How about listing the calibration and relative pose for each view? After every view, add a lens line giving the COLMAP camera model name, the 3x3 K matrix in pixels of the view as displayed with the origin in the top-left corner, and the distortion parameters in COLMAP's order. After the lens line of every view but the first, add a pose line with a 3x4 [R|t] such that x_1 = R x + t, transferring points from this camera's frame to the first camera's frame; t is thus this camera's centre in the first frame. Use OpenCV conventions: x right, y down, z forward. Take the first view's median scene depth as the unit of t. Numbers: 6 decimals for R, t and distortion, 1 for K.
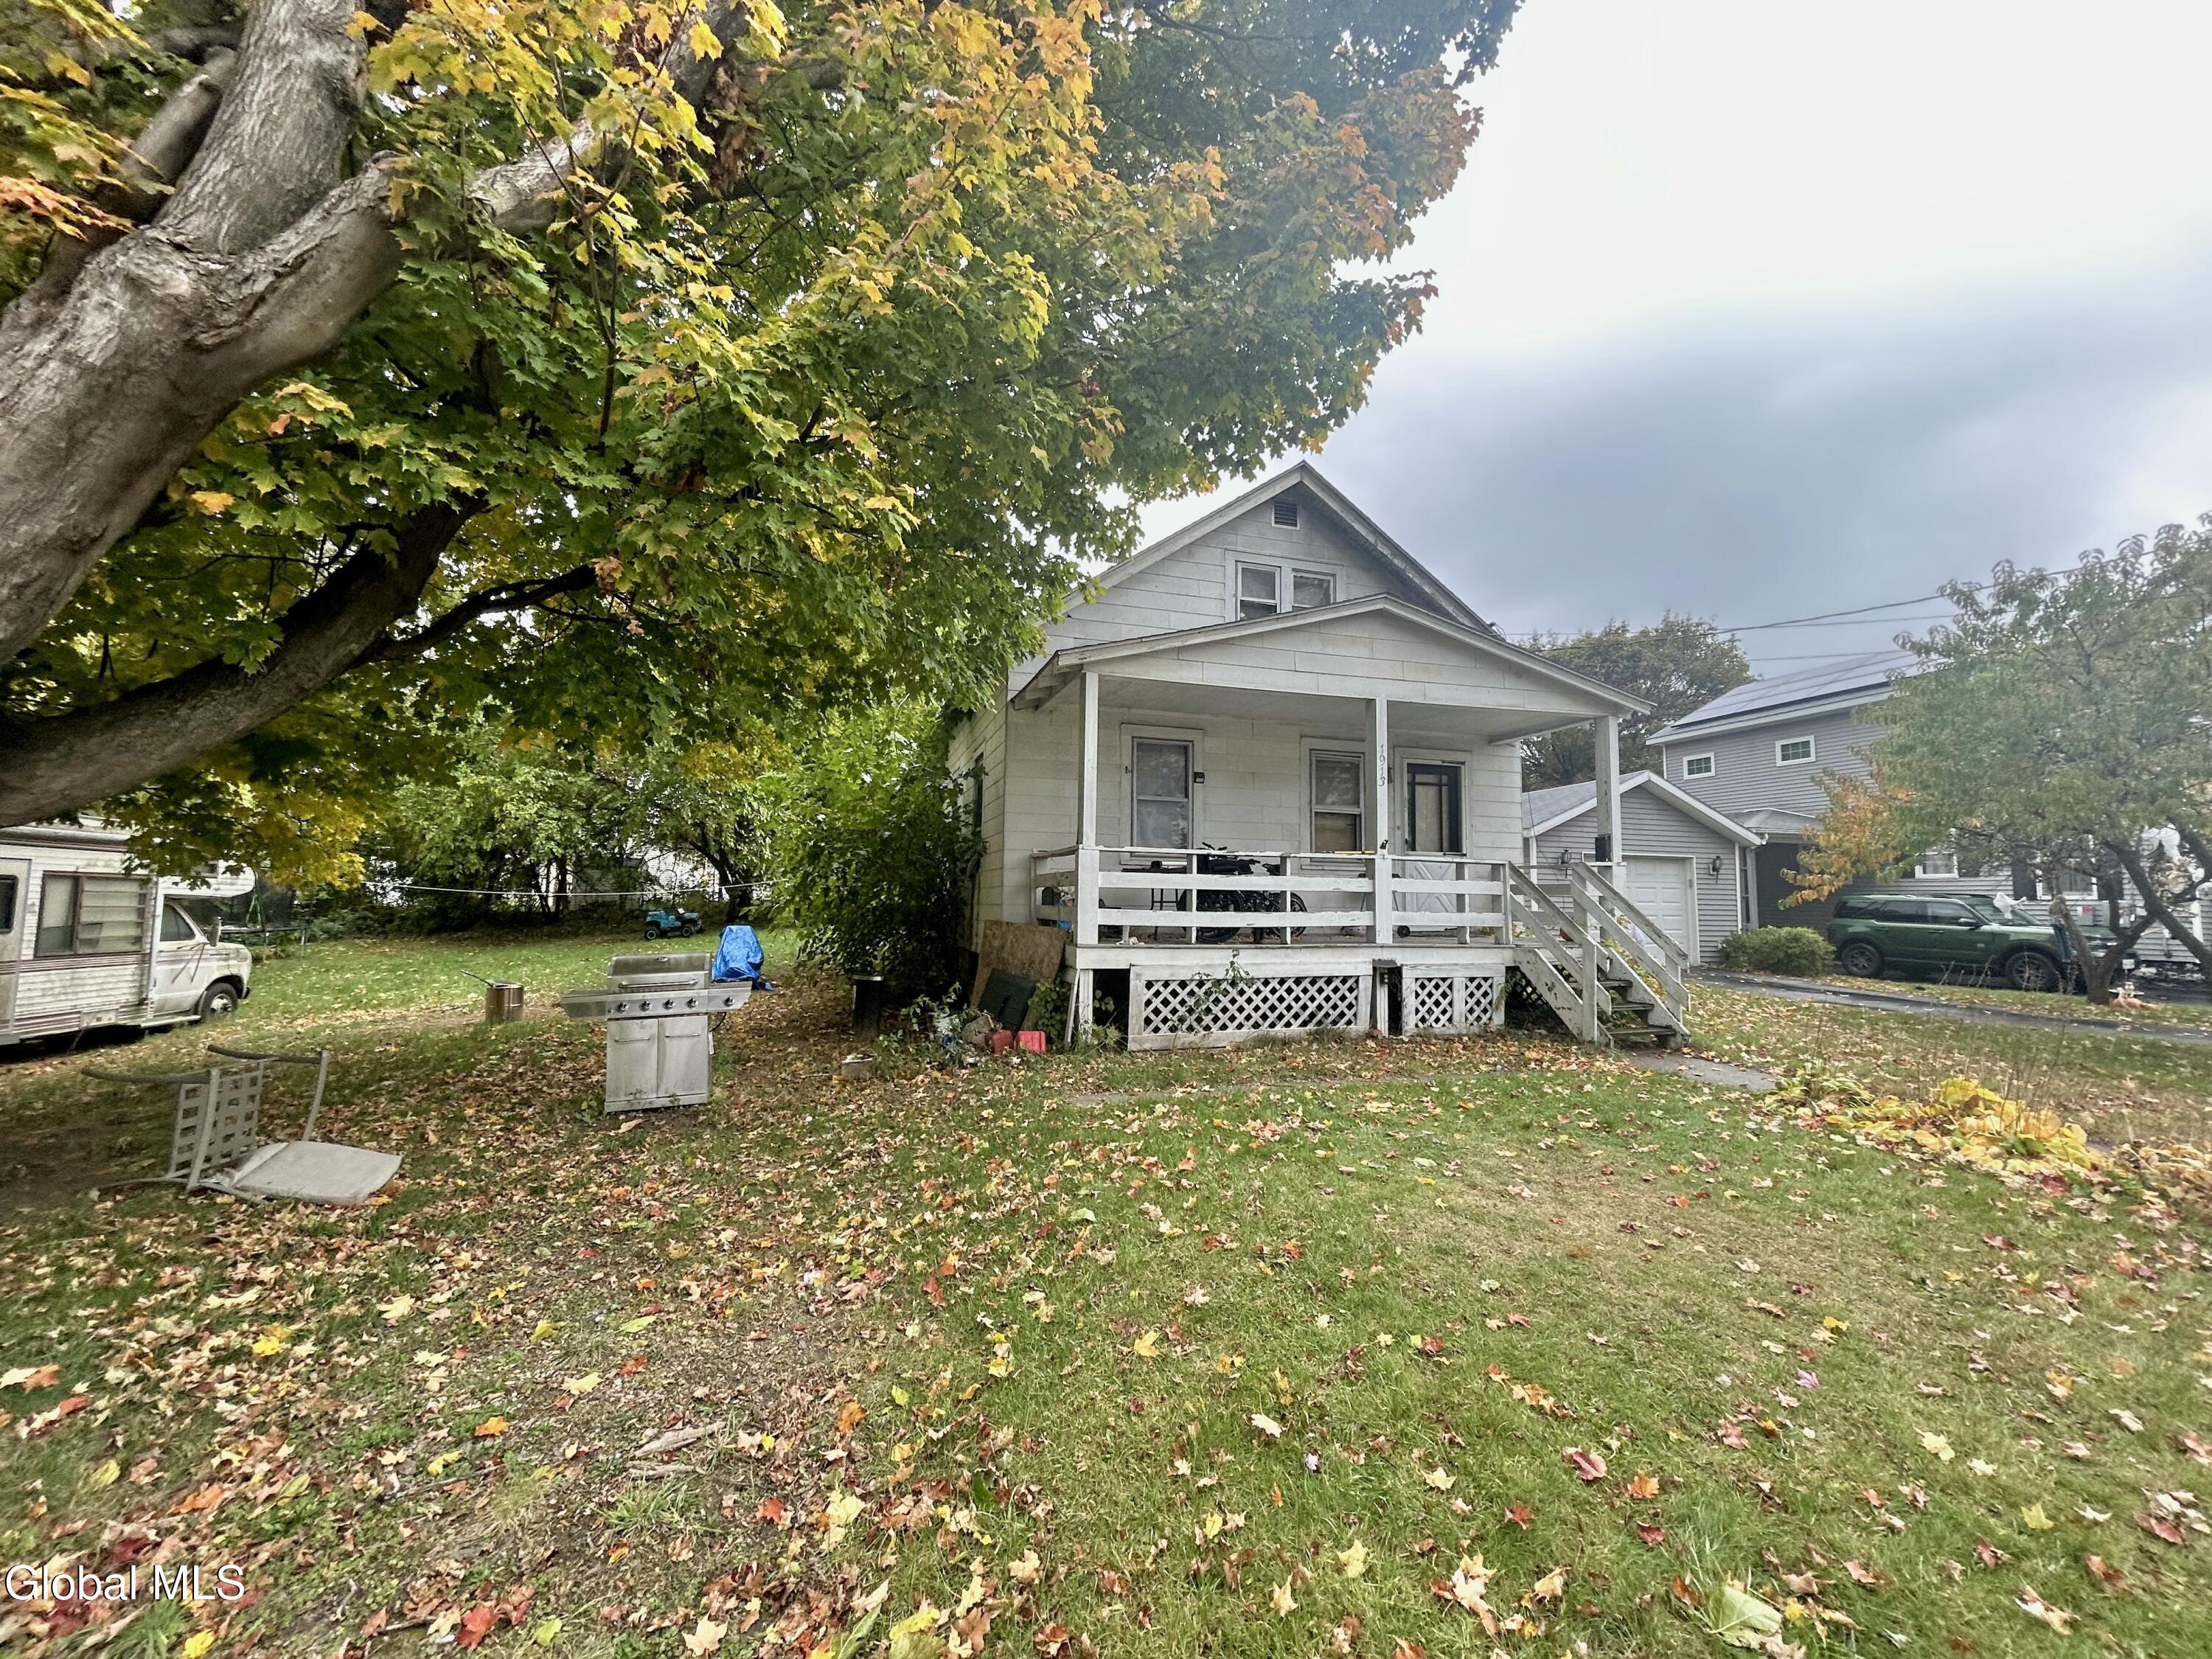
lens RADIAL K [[886.3, 0, 1104.9], [0, 886.3, 830.2], [0, 0, 1]] dist [0.000633, -0.000342]
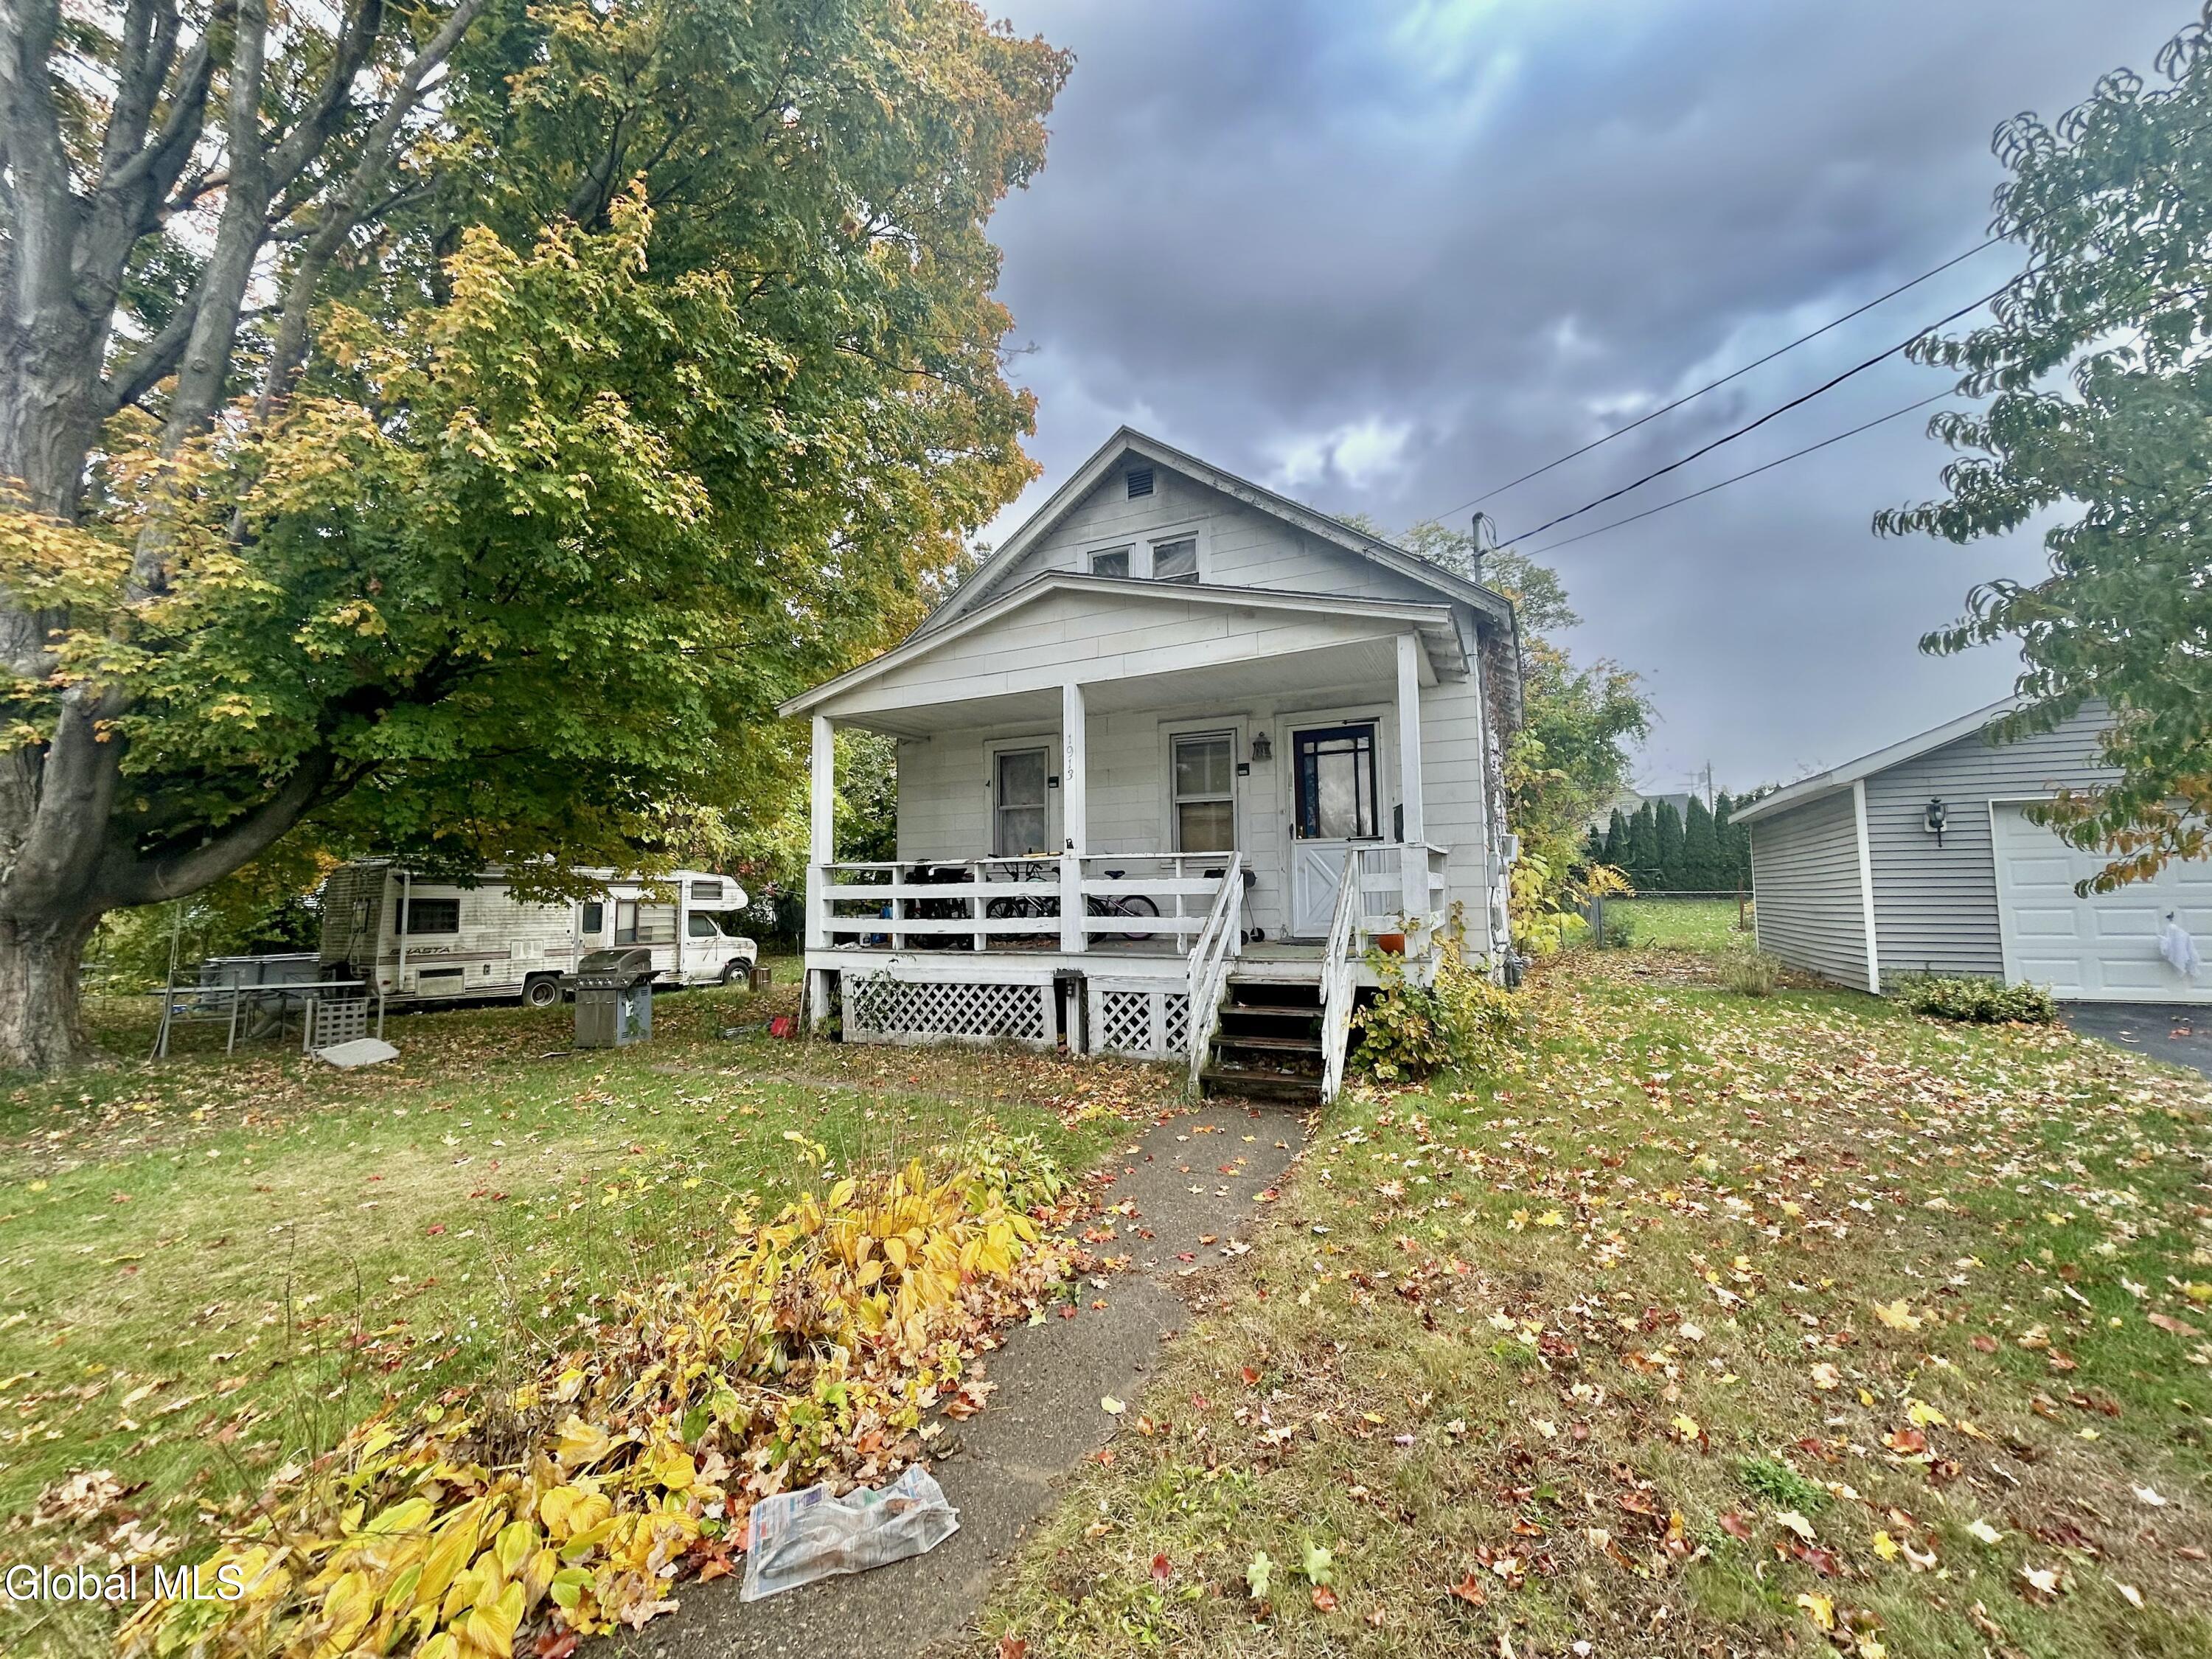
lens RADIAL K [[886.3, 0, 1095.9], [0, 886.3, 836.8], [0, 0, 1]] dist [0.000633, -0.000342]
pose [[0.734979, -0.068861, -0.674584, 0.977839], [0.077353, 0.996851, -0.017479, 0.027997], [0.673663, -0.039335, 0.737991, 0.351163]]
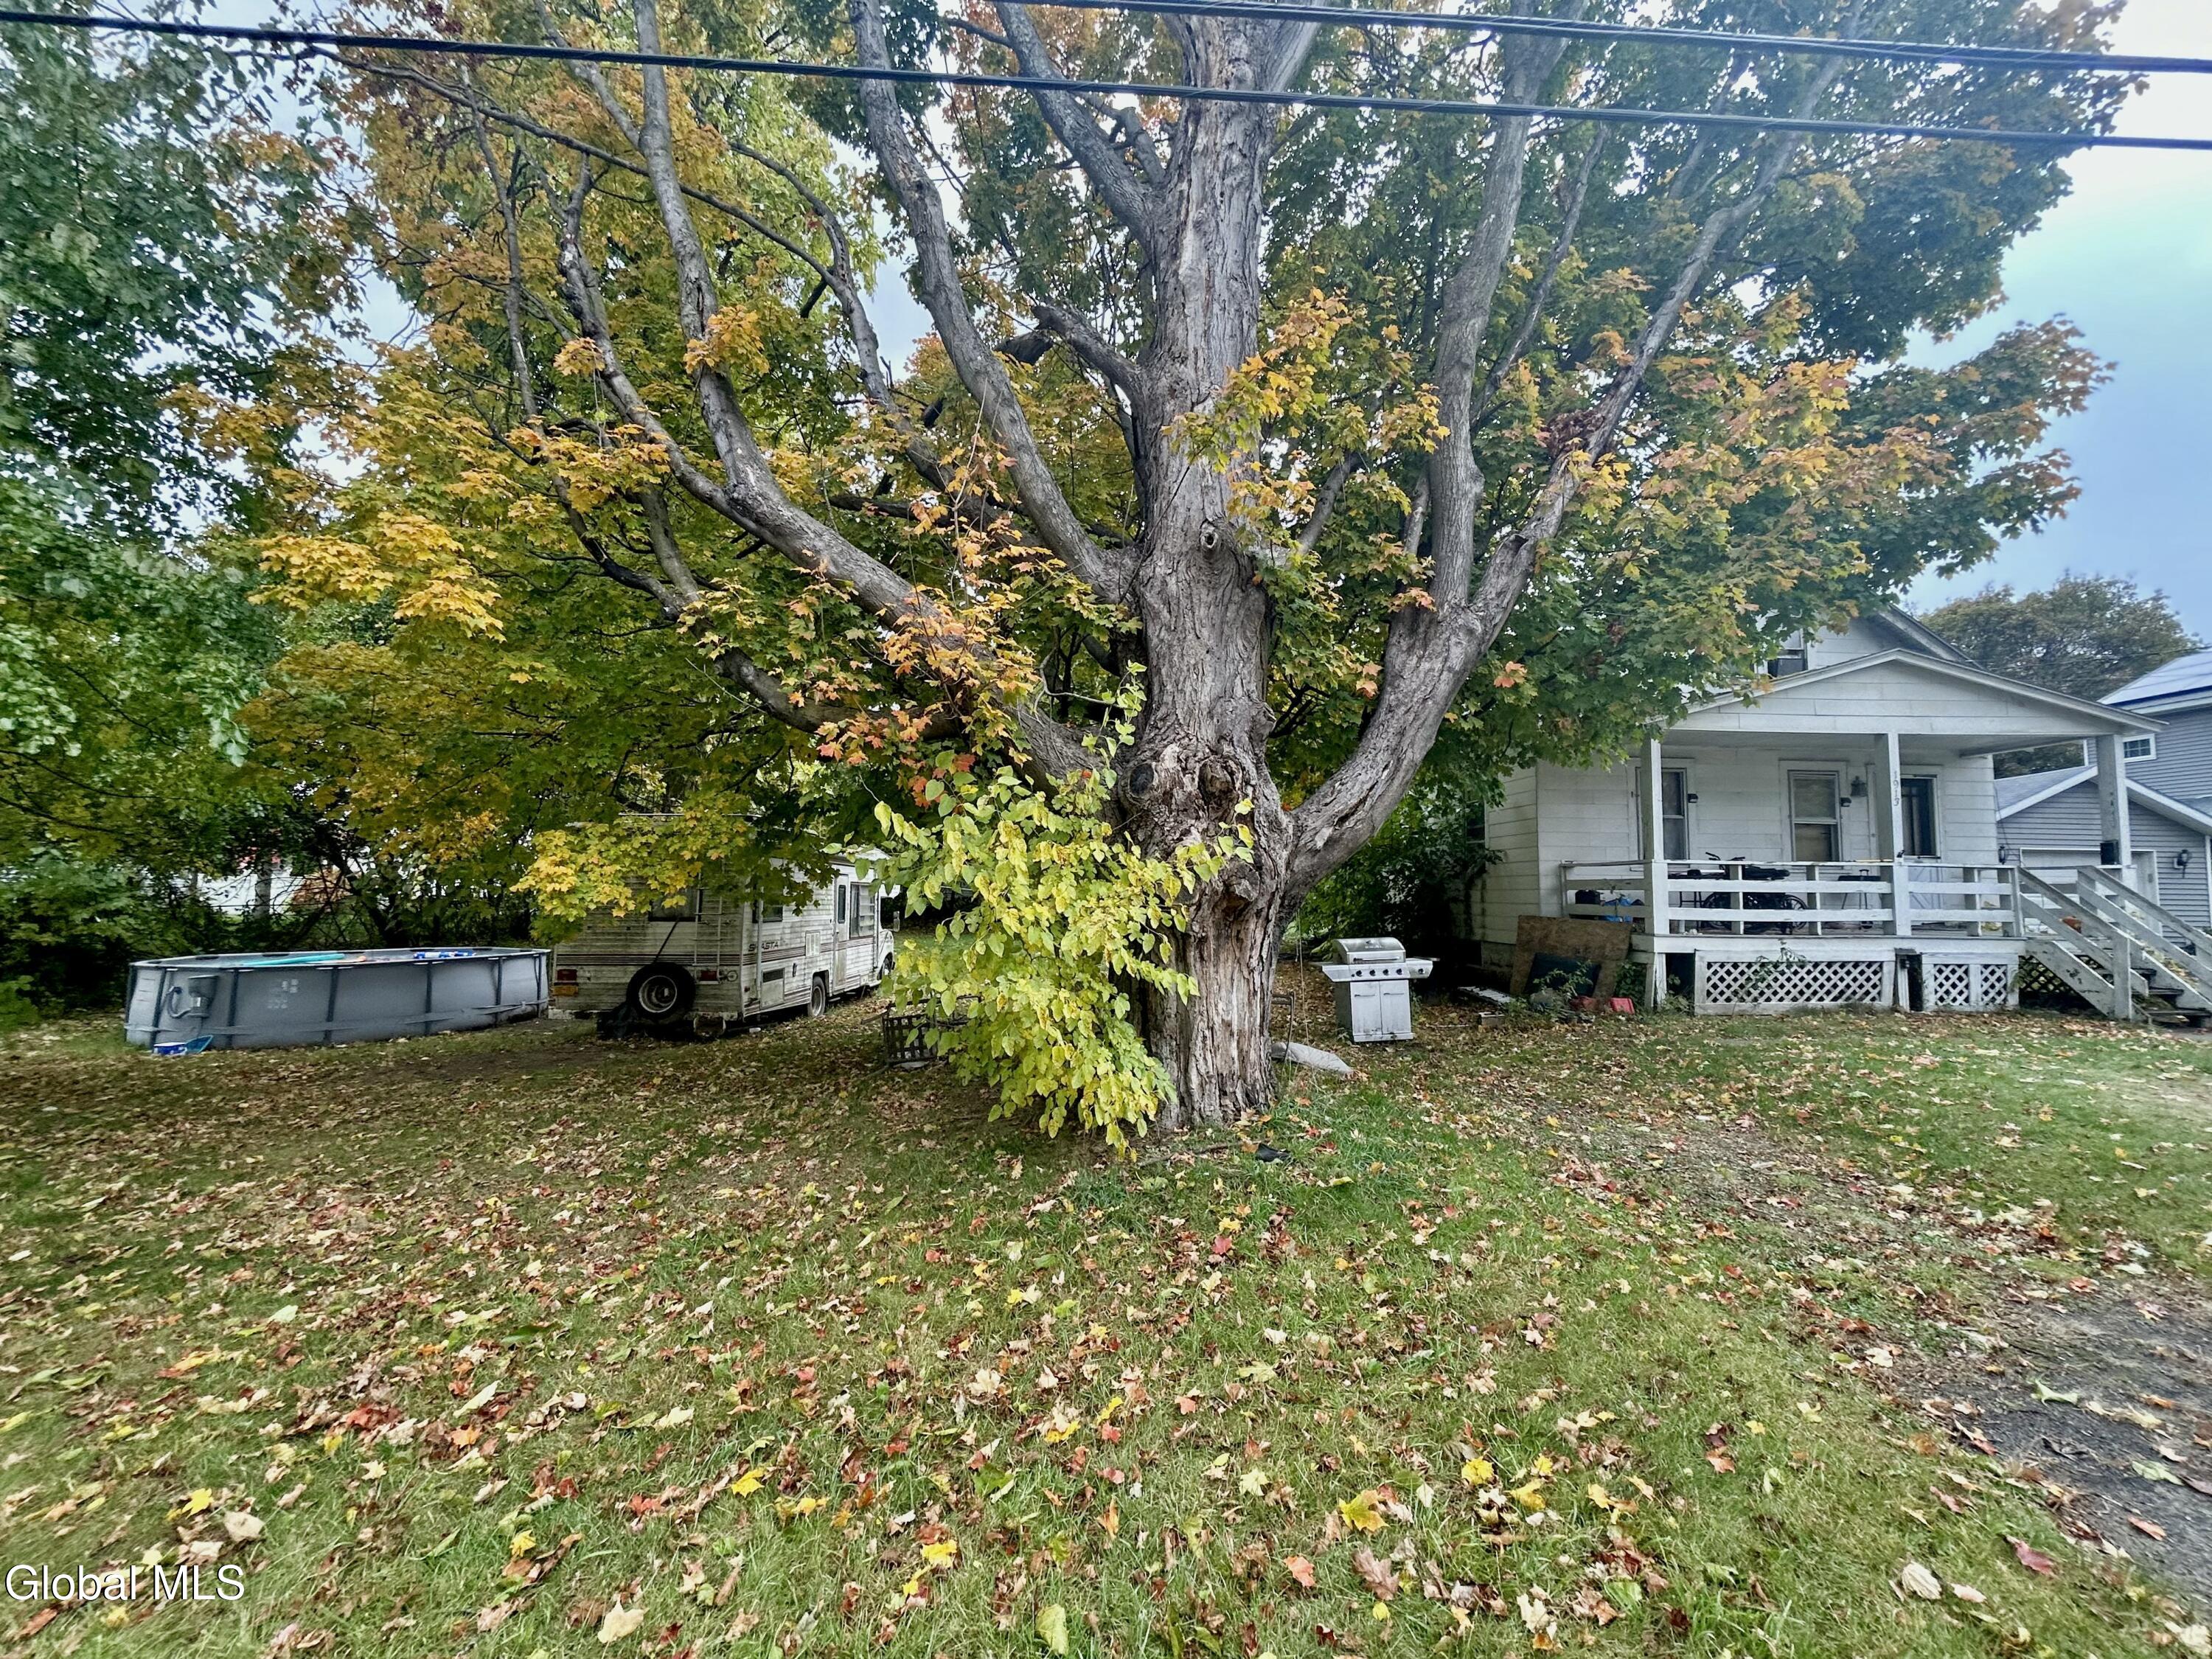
lens RADIAL K [[886.3, 0, 1100.0], [0, 886.3, 833.4], [0, 0, 1]] dist [0.000633, -0.000342]
pose [[0.972513, -0.019926, -0.231993, -0.480533], [0.022731, 0.999697, 0.009423, -0.049414], [0.231735, -0.014438, 0.972672, -0.444105]]
